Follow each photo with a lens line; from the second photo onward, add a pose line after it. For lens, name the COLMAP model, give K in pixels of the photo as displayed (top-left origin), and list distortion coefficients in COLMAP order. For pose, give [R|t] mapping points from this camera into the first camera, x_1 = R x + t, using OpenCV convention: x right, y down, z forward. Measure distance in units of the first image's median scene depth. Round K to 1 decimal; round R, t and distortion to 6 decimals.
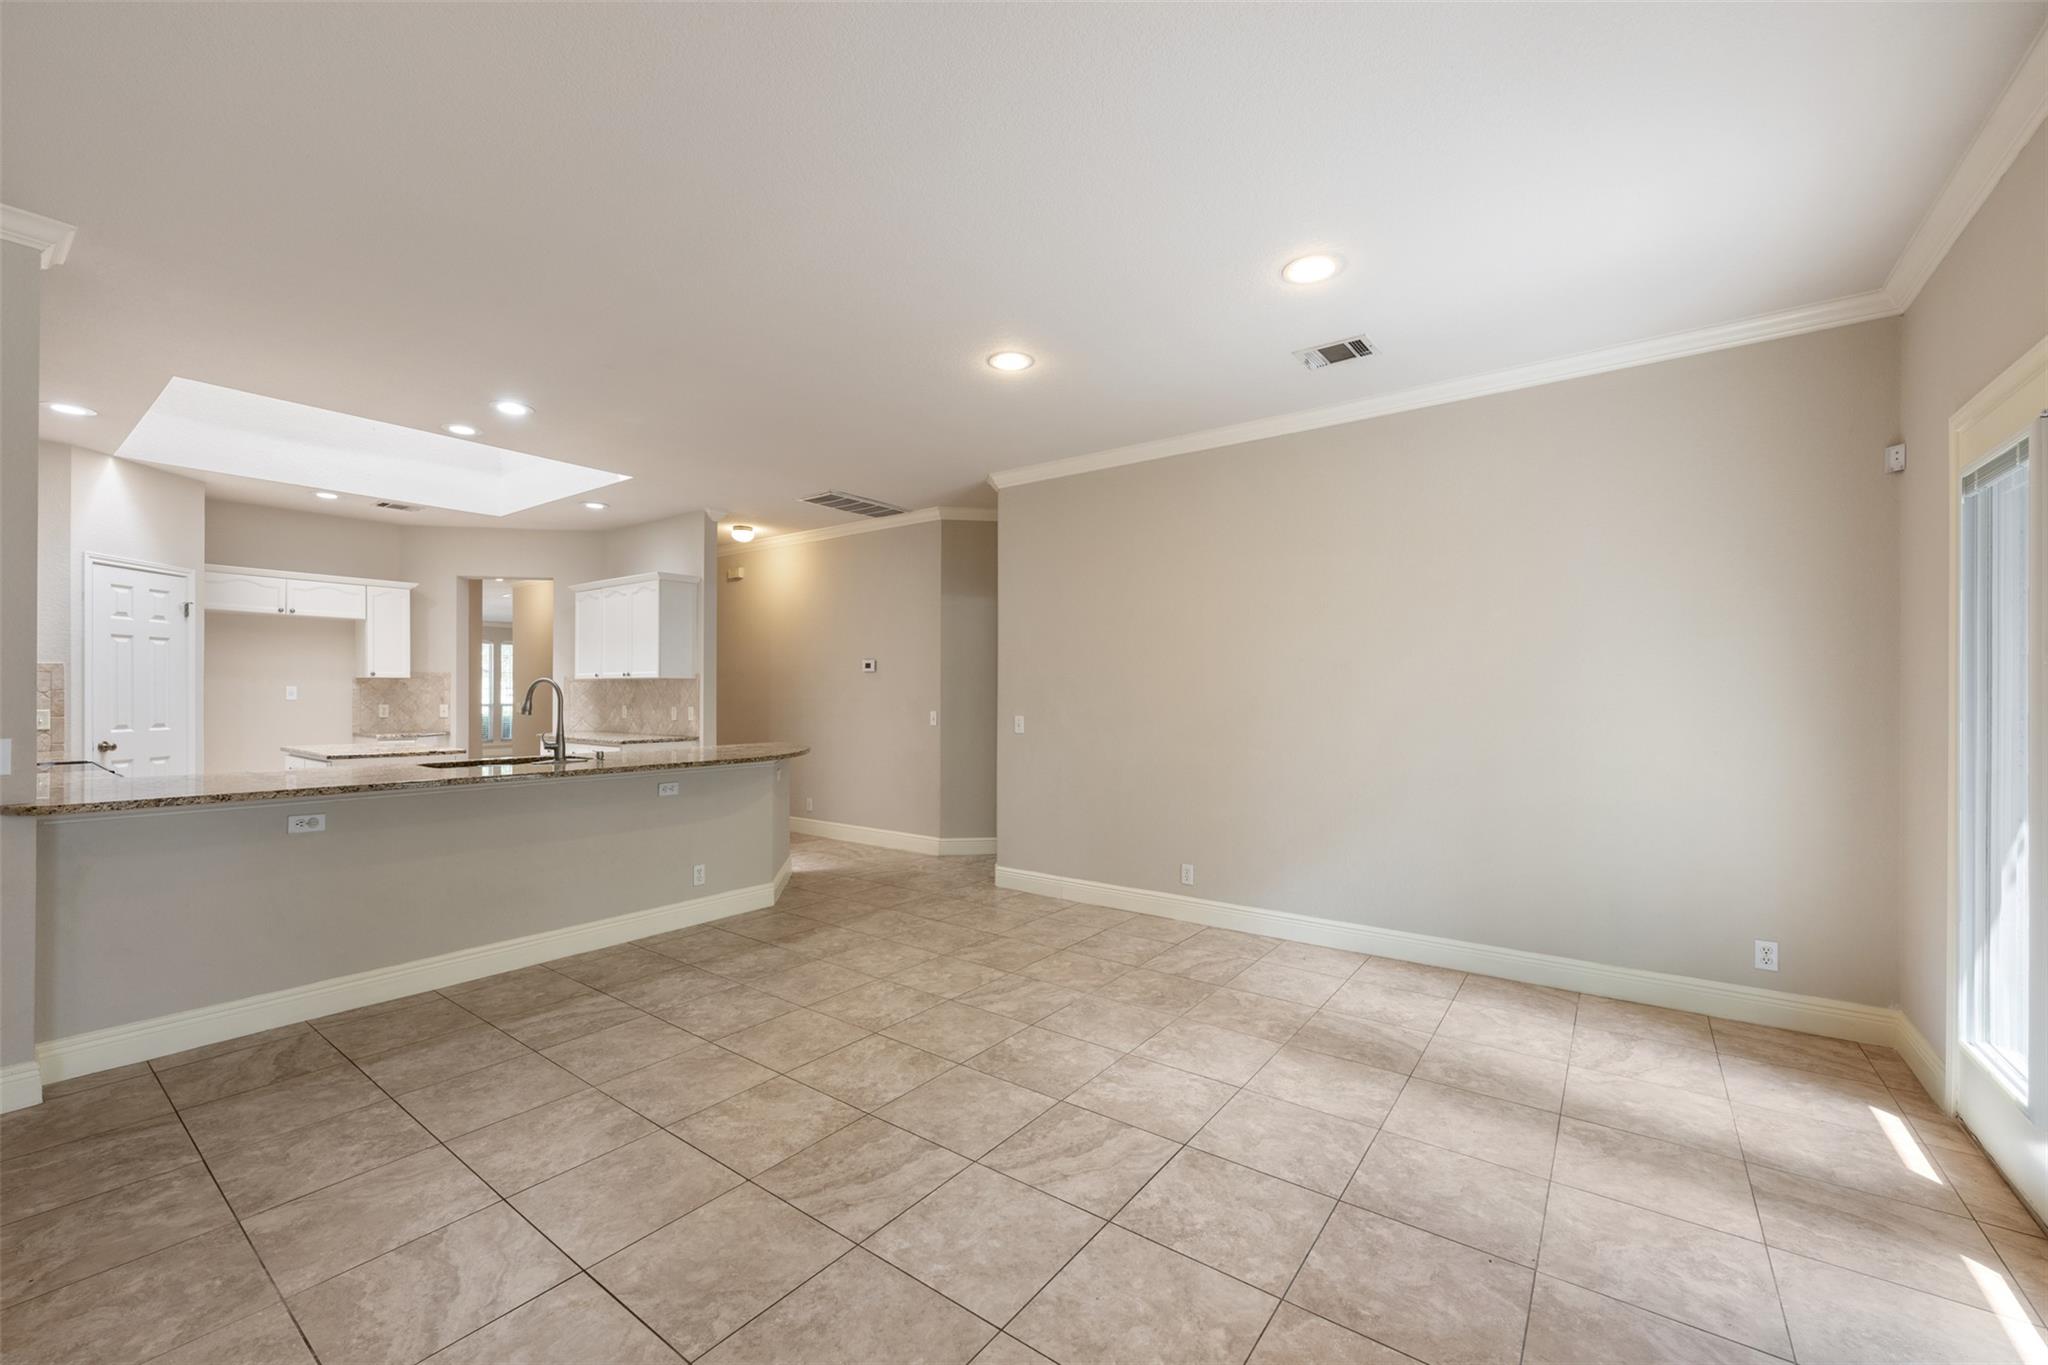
lens RADIAL K [[812.8, 0, 1036.4], [0, 812.8, 692.0], [0, 0, 1]] dist [-0.002416, 0.000123]
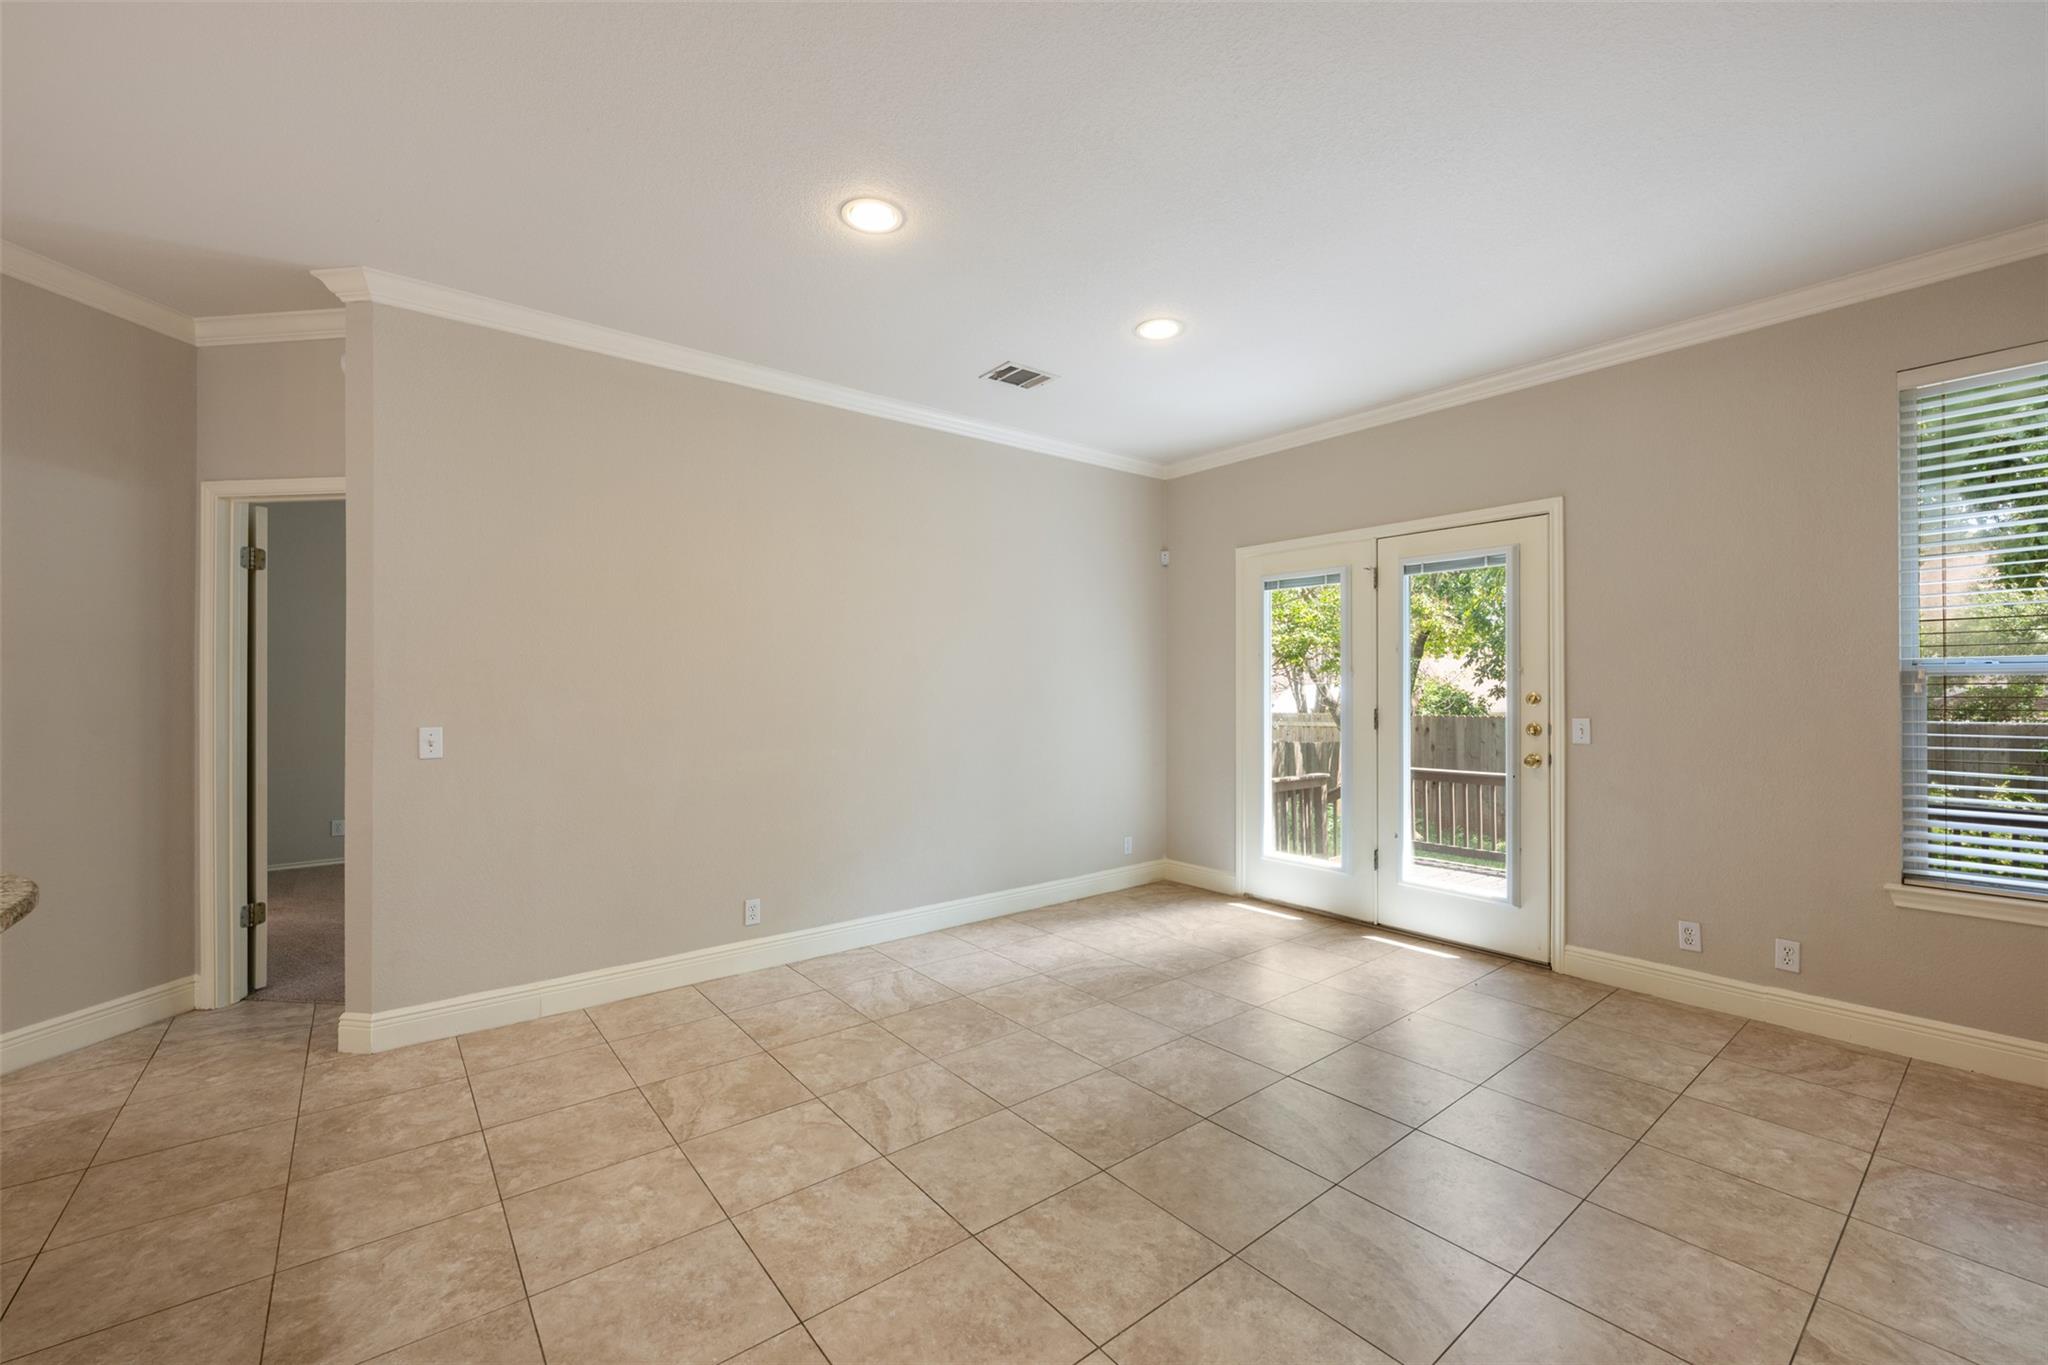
lens RADIAL K [[812.8, 0, 1026.2], [0, 812.8, 686.9], [0, 0, 1]] dist [-0.002416, 0.000123]
pose [[0.265269, -0.000254, 0.964175, -0.678434], [-0.000361, 1.000000, 0.000363, 0.002335], [-0.964174, -0.000444, 0.265268, 0.692437]]
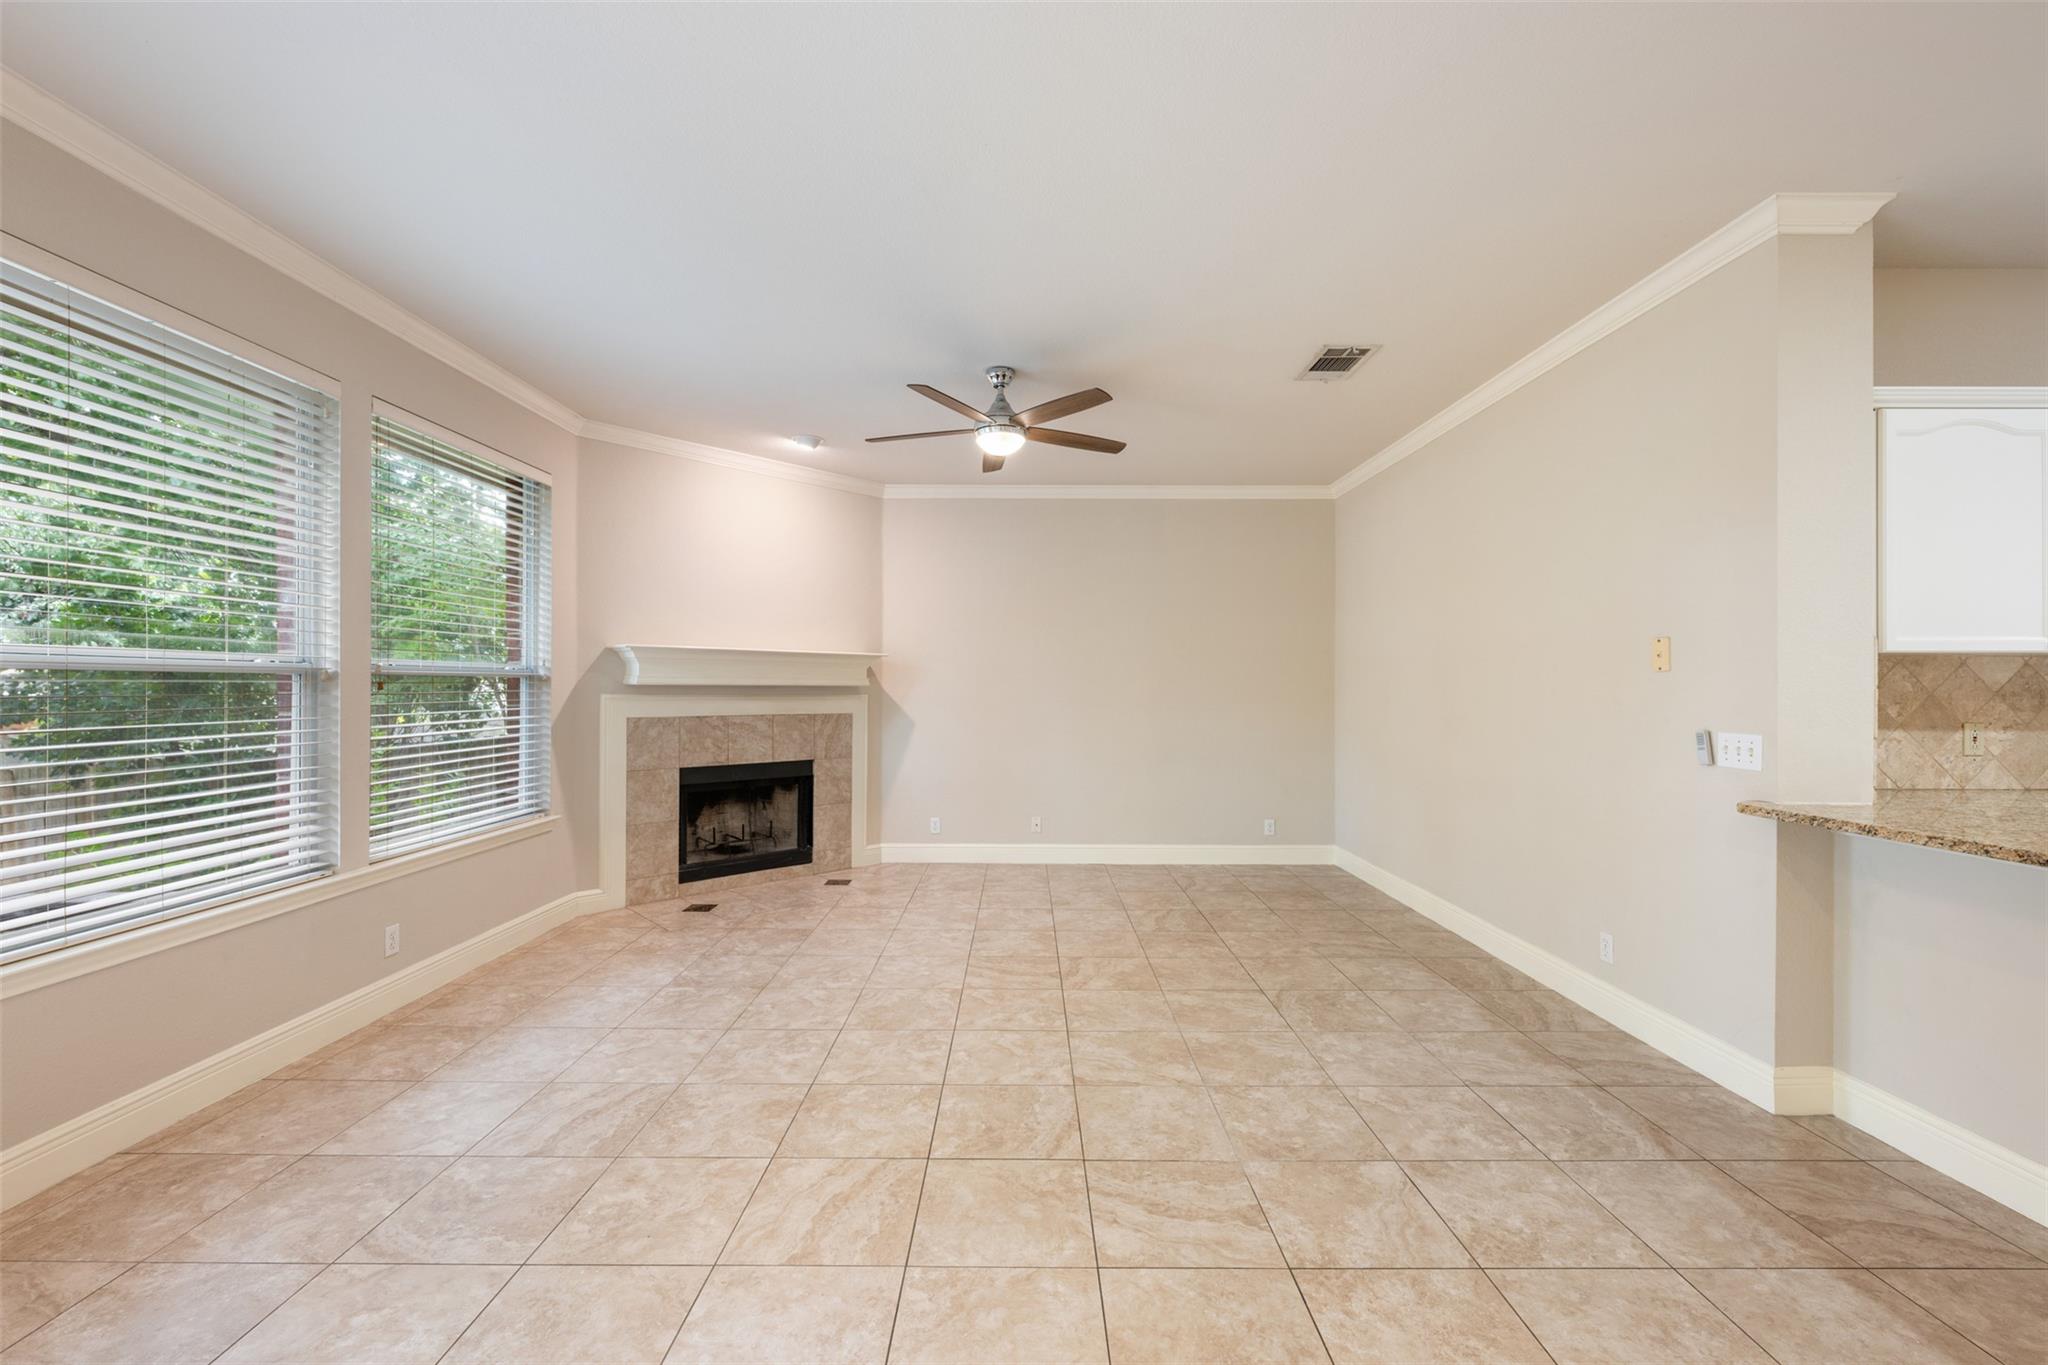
lens RADIAL K [[812.8, 0, 1023.7], [0, 812.8, 687.9], [0, 0, 1]] dist [-0.002416, 0.000123]
pose [[-0.807571, -0.006127, -0.589739, 0.056071], [-0.004454, 0.999981, -0.004291, 0.002051], [0.589754, -0.000839, -0.807583, 0.895701]]
